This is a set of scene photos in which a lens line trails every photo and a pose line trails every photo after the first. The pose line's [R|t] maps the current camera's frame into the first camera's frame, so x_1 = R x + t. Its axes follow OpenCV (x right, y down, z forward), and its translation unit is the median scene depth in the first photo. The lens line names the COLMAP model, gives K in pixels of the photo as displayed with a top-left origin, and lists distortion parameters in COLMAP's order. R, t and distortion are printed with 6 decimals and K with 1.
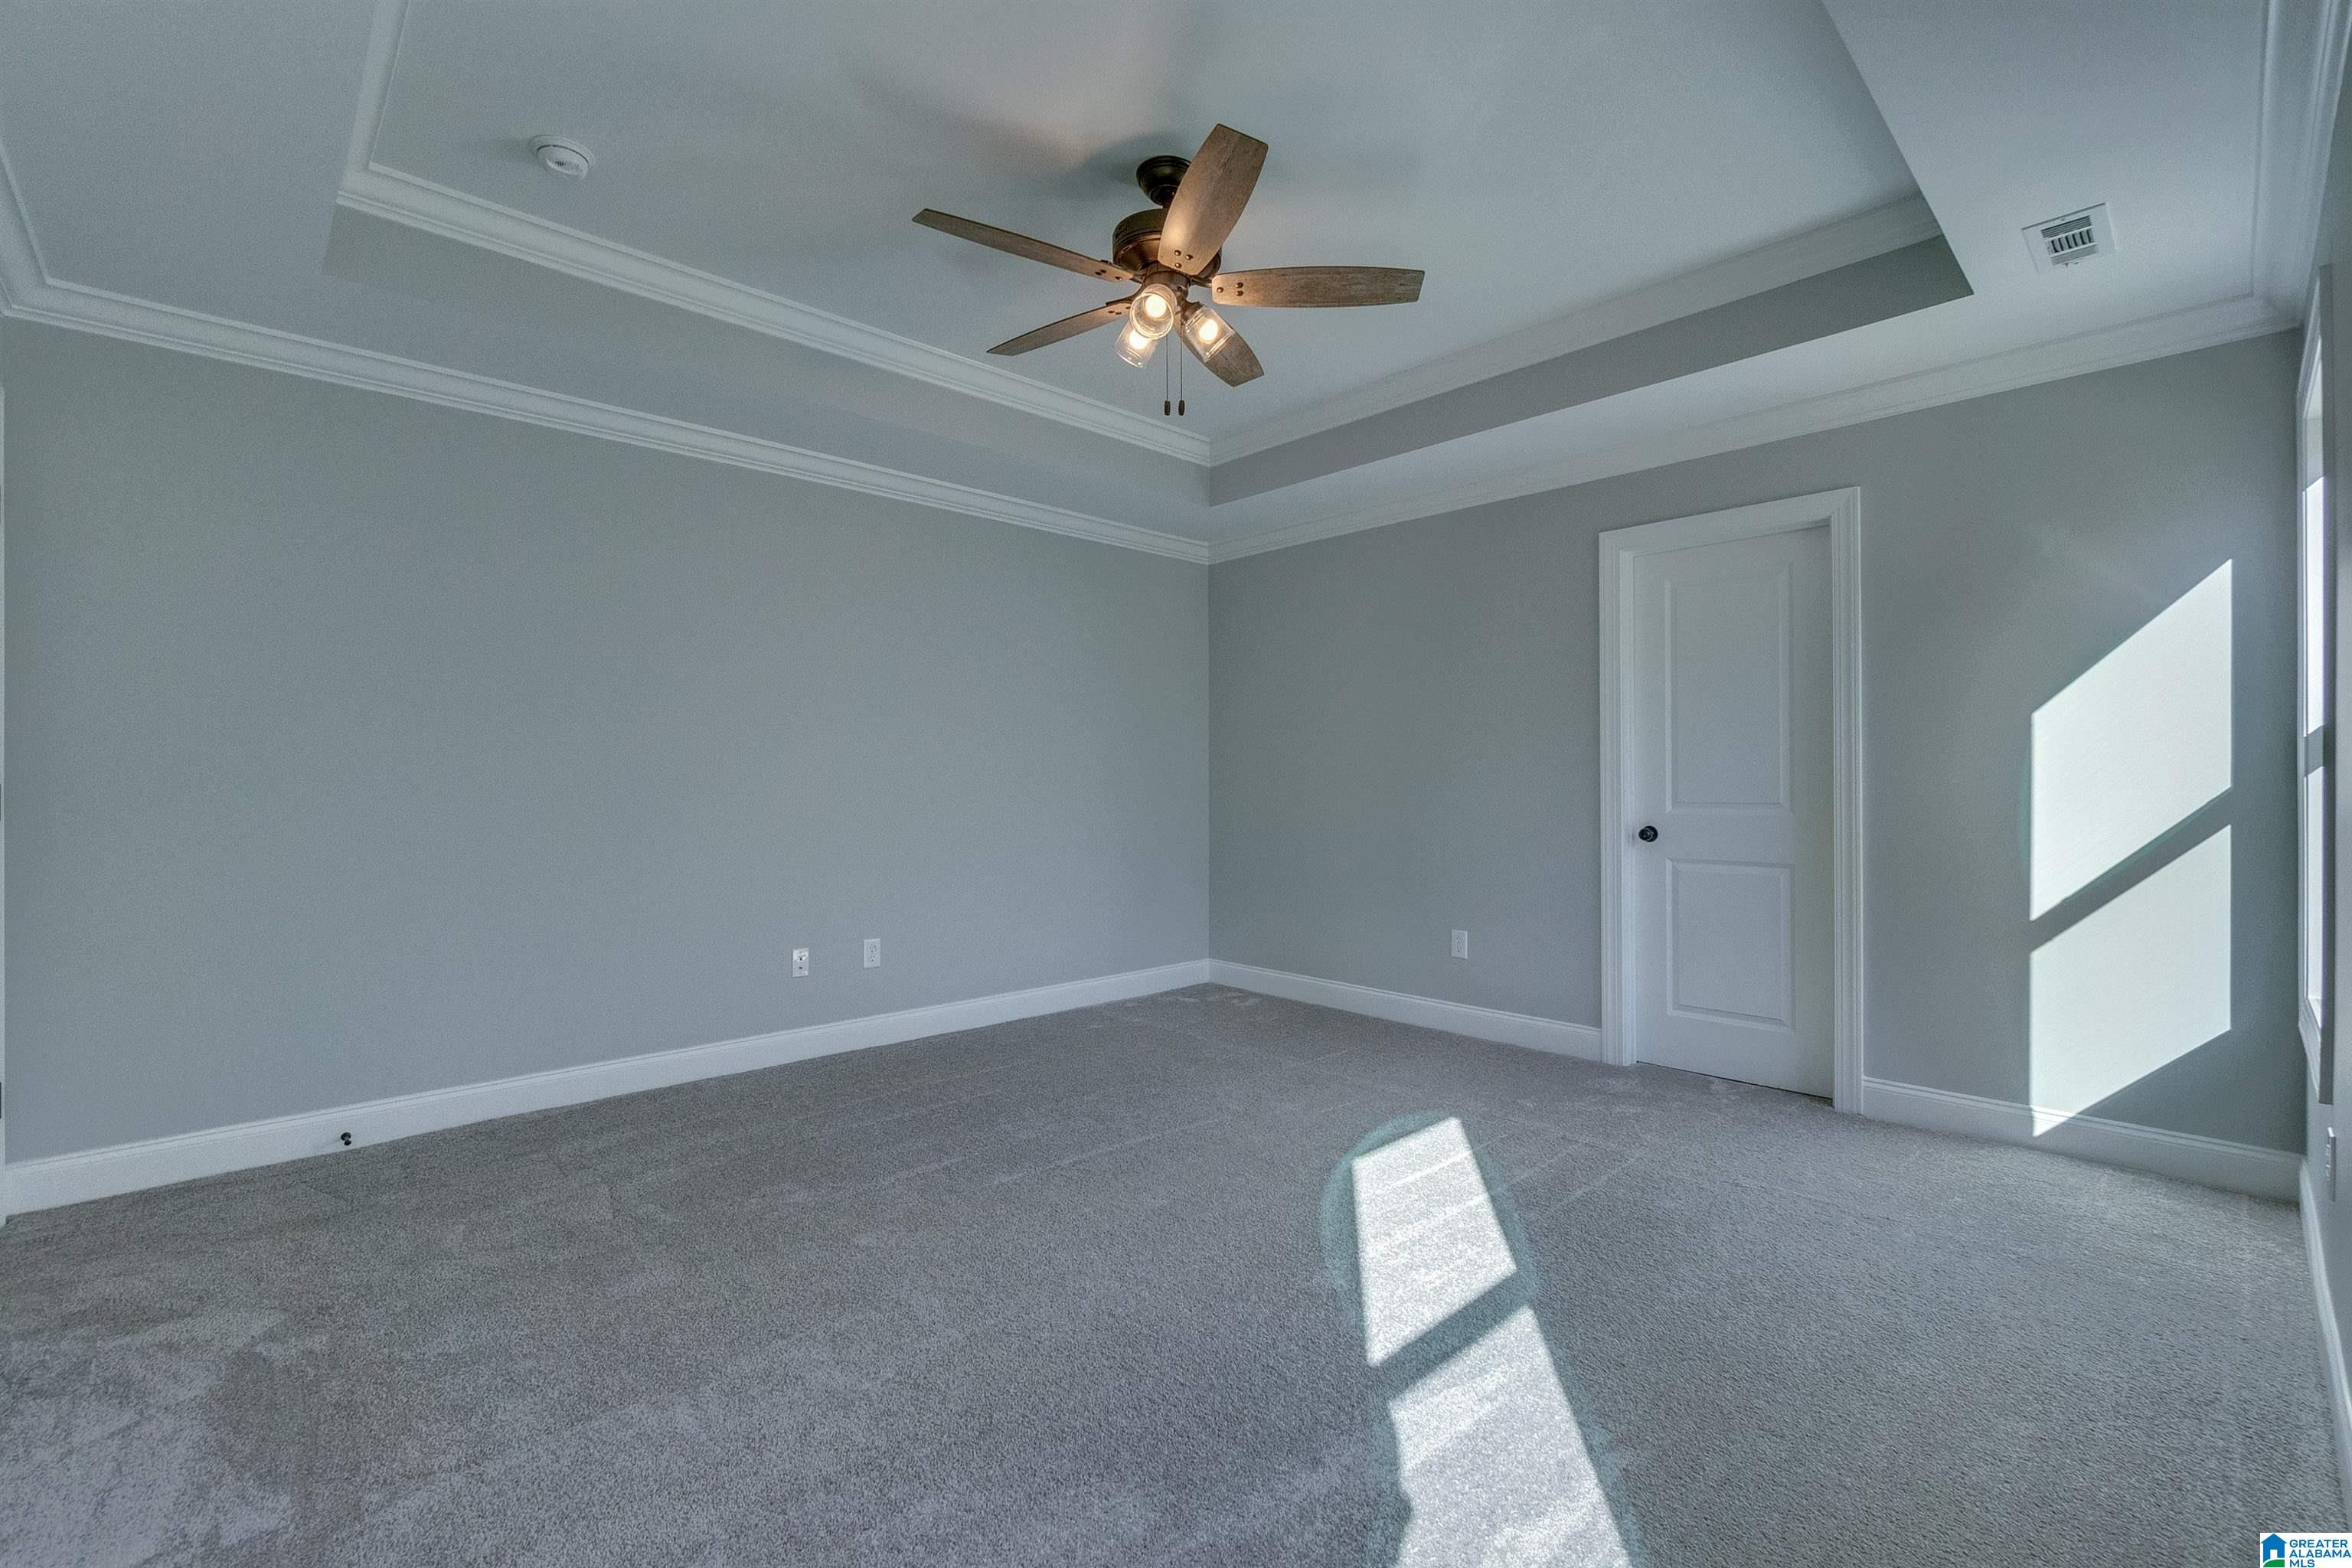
lens RADIAL K [[1013.5, 0, 1176.5], [0, 1013.5, 810.2], [0, 0, 1]] dist [-0.001877, -0.000490]
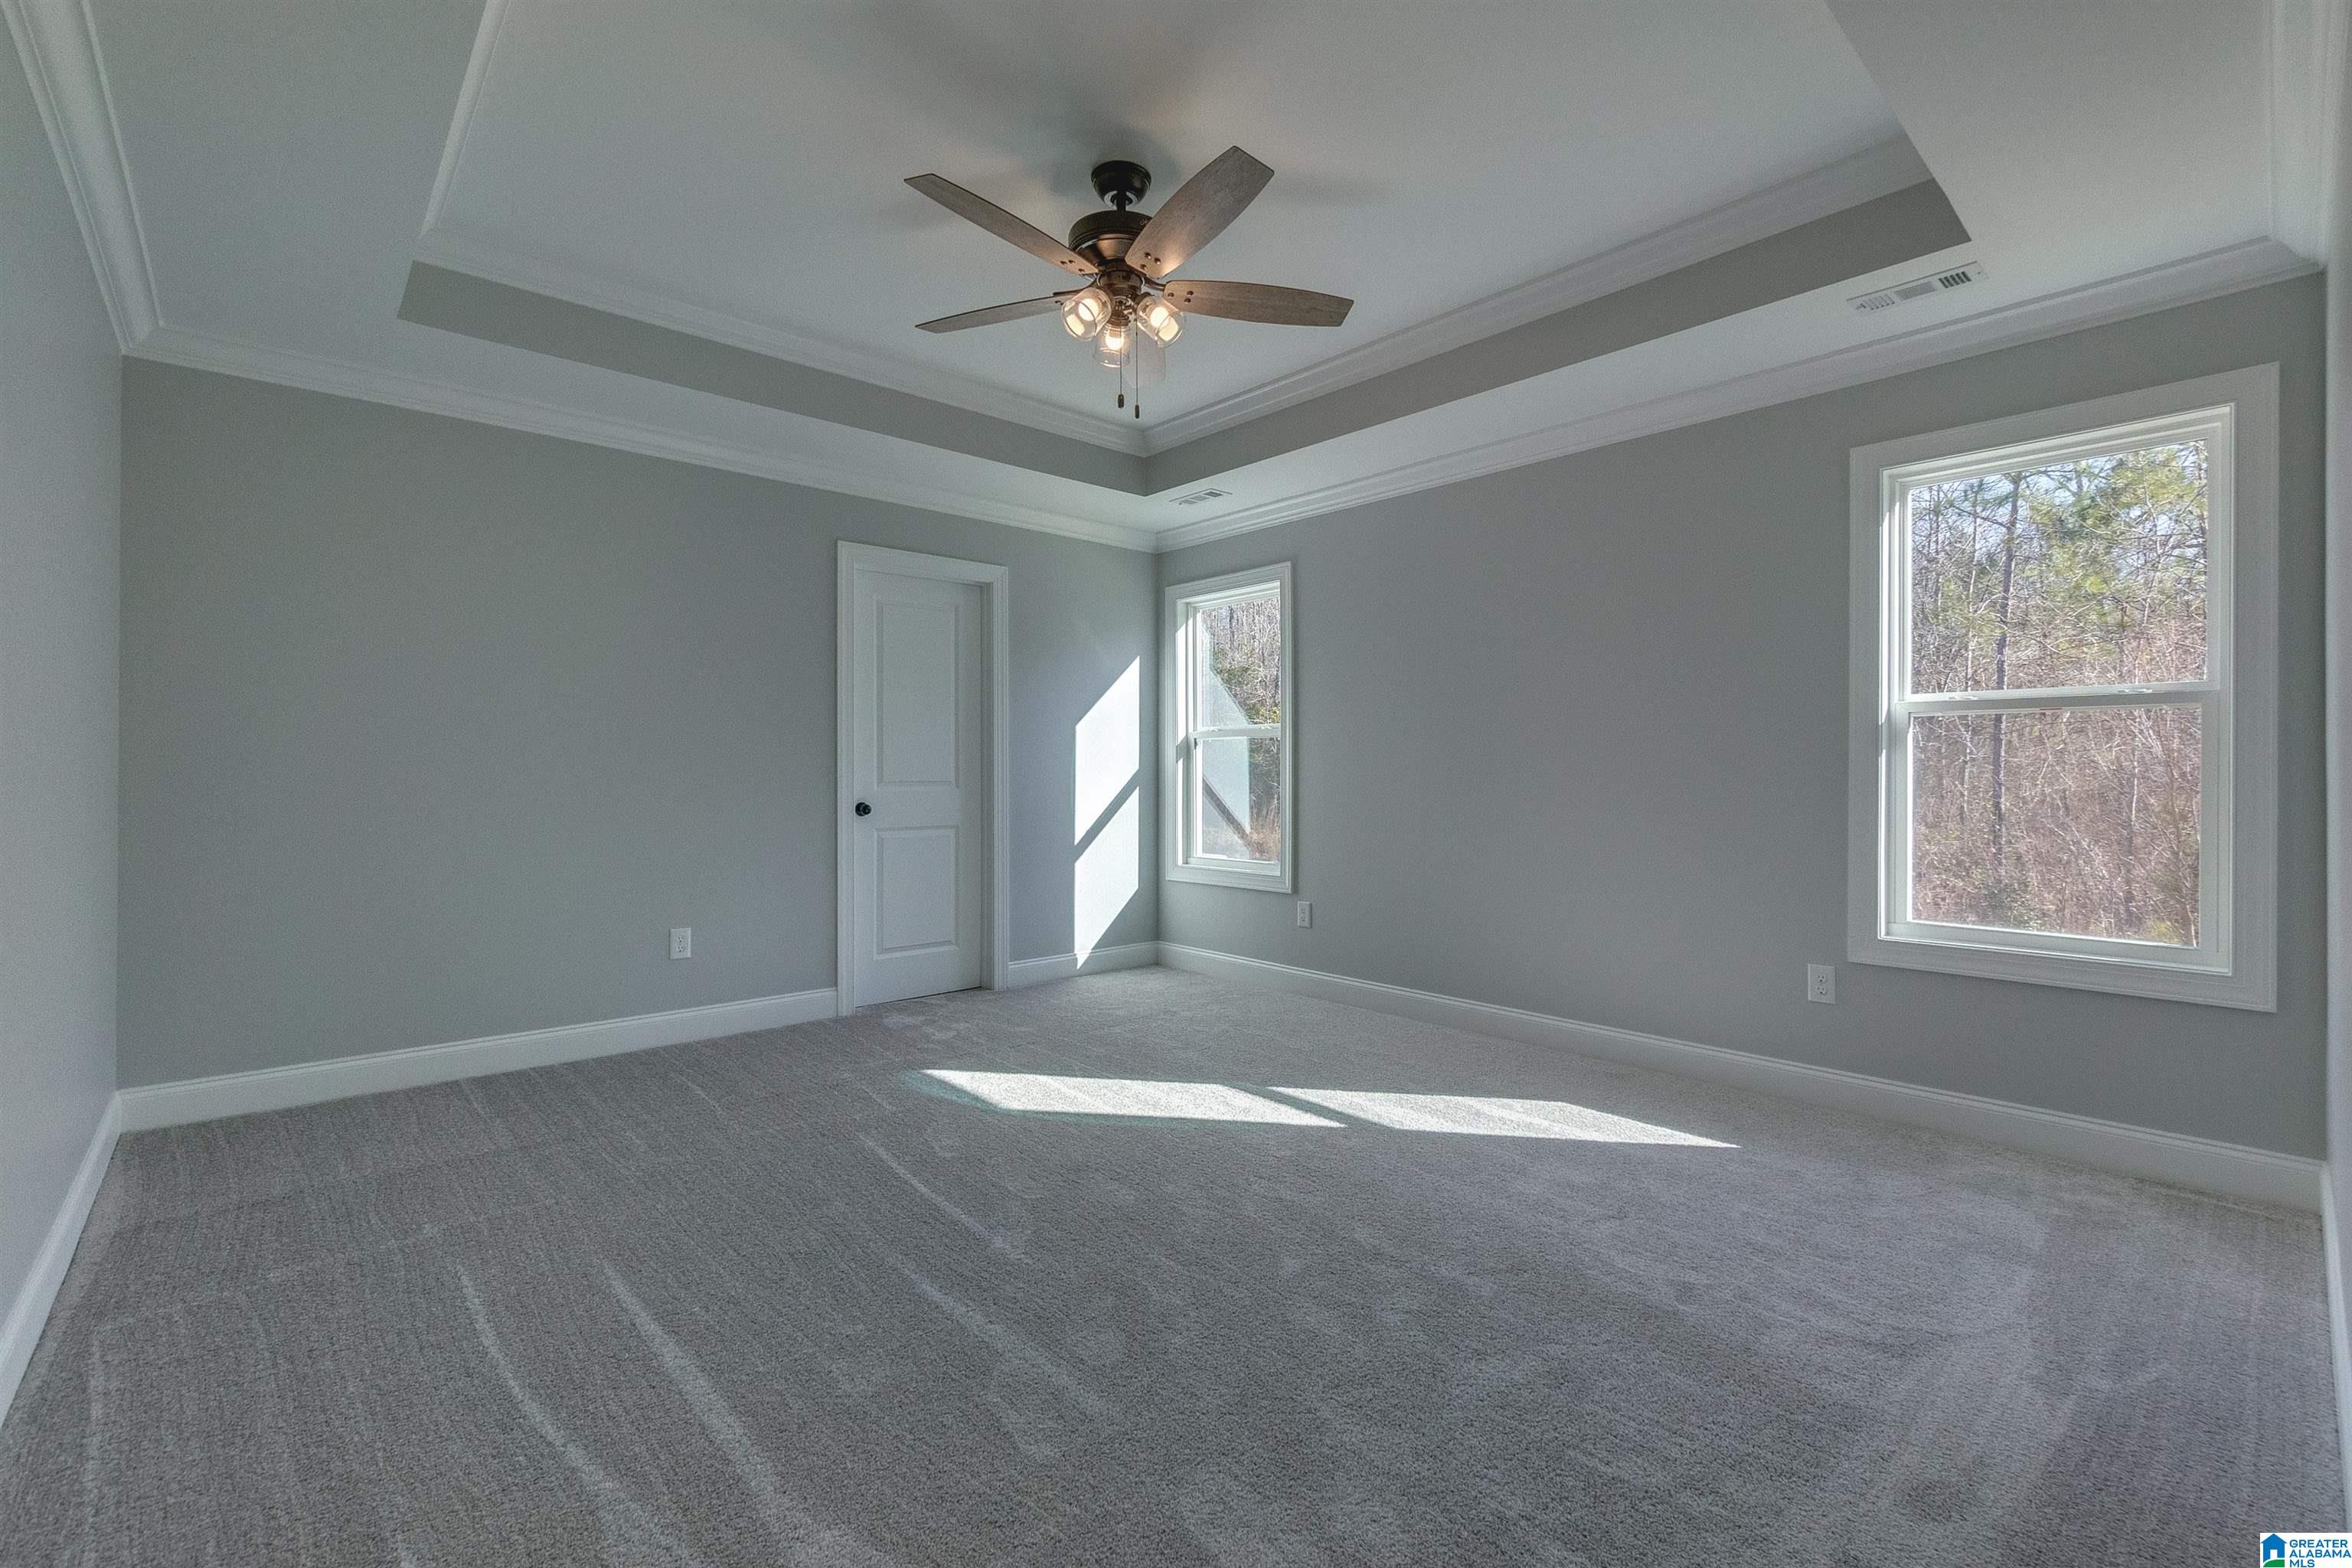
lens RADIAL K [[1030.6, 0, 1176.0], [0, 1030.6, 784.0], [0, 0, 1]] dist [0.017428, -0.000354]
pose [[0.013920, -0.009921, 0.999854, -0.921046], [0.028734, 0.999542, 0.009518, -0.007520], [-0.999490, 0.028597, 0.014199, 0.798591]]
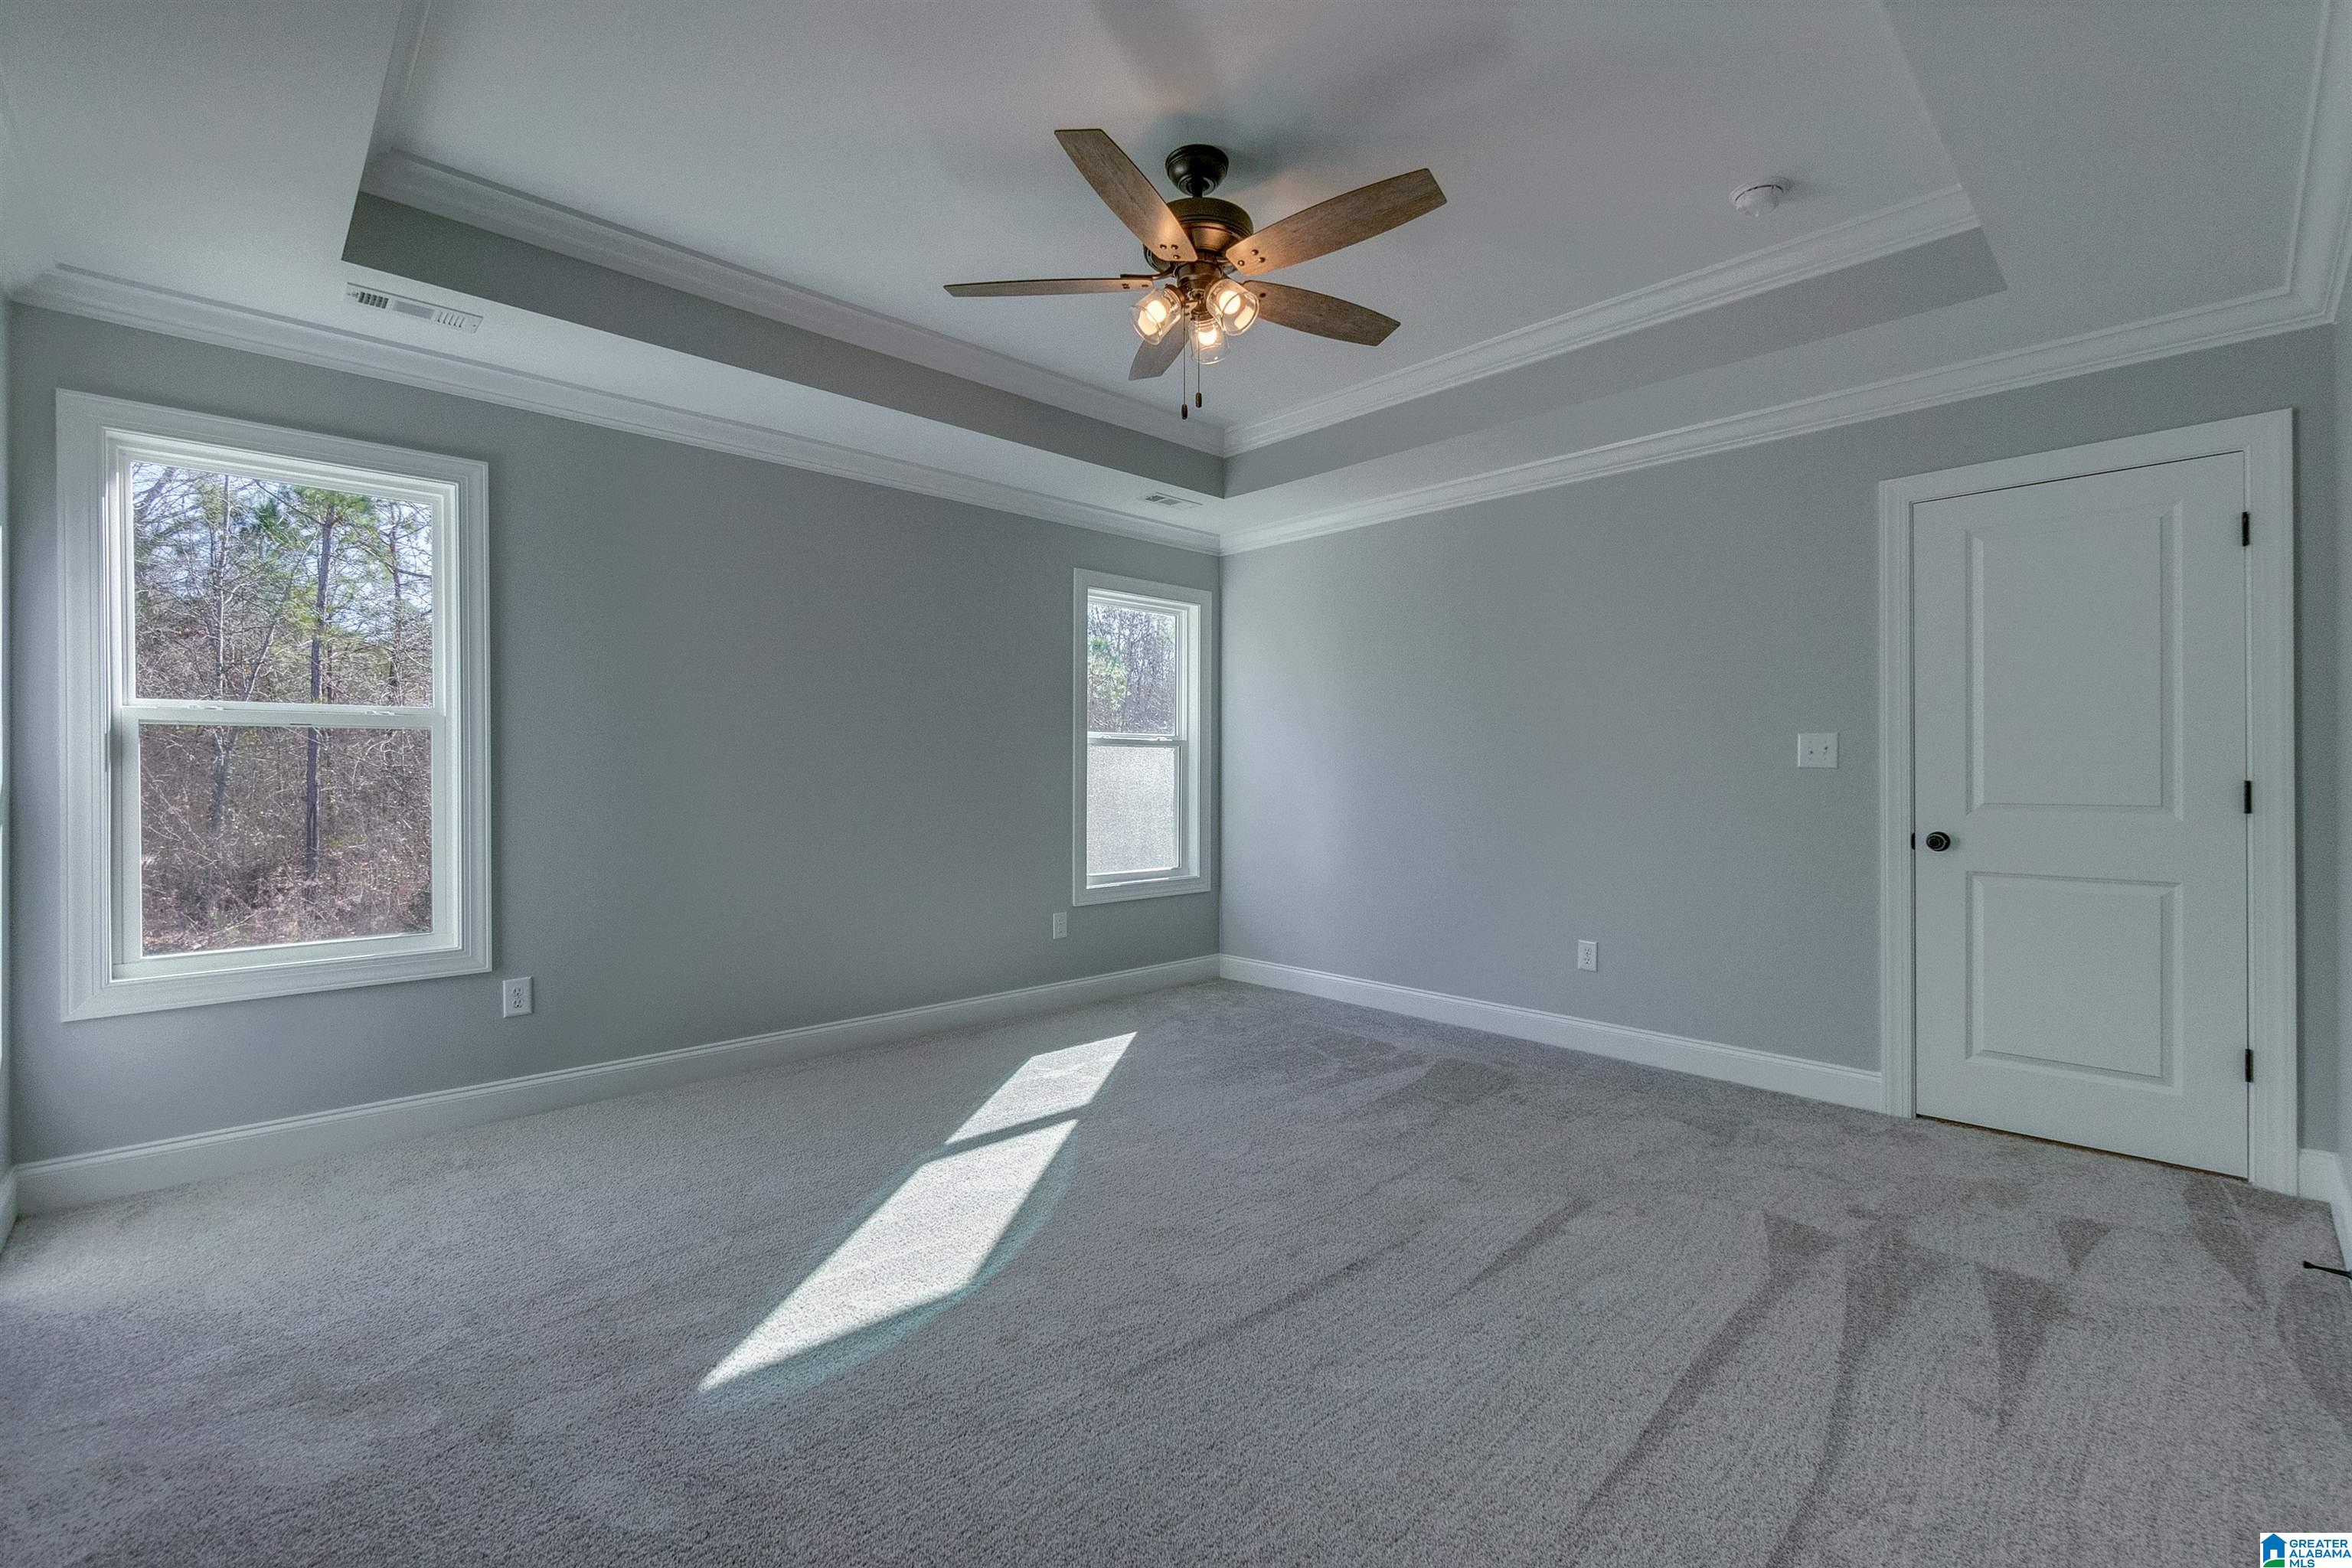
lens RADIAL K [[1014.1, 0, 1176.0], [0, 1014.1, 784.0], [0, 0, 1]] dist [0.007664, 0.000083]
pose [[-0.999918, 0.010202, -0.007758, 0.018502], [0.009961, 0.999486, 0.030457, -0.031524], [0.008064, 0.030378, -0.999506, 1.706068]]
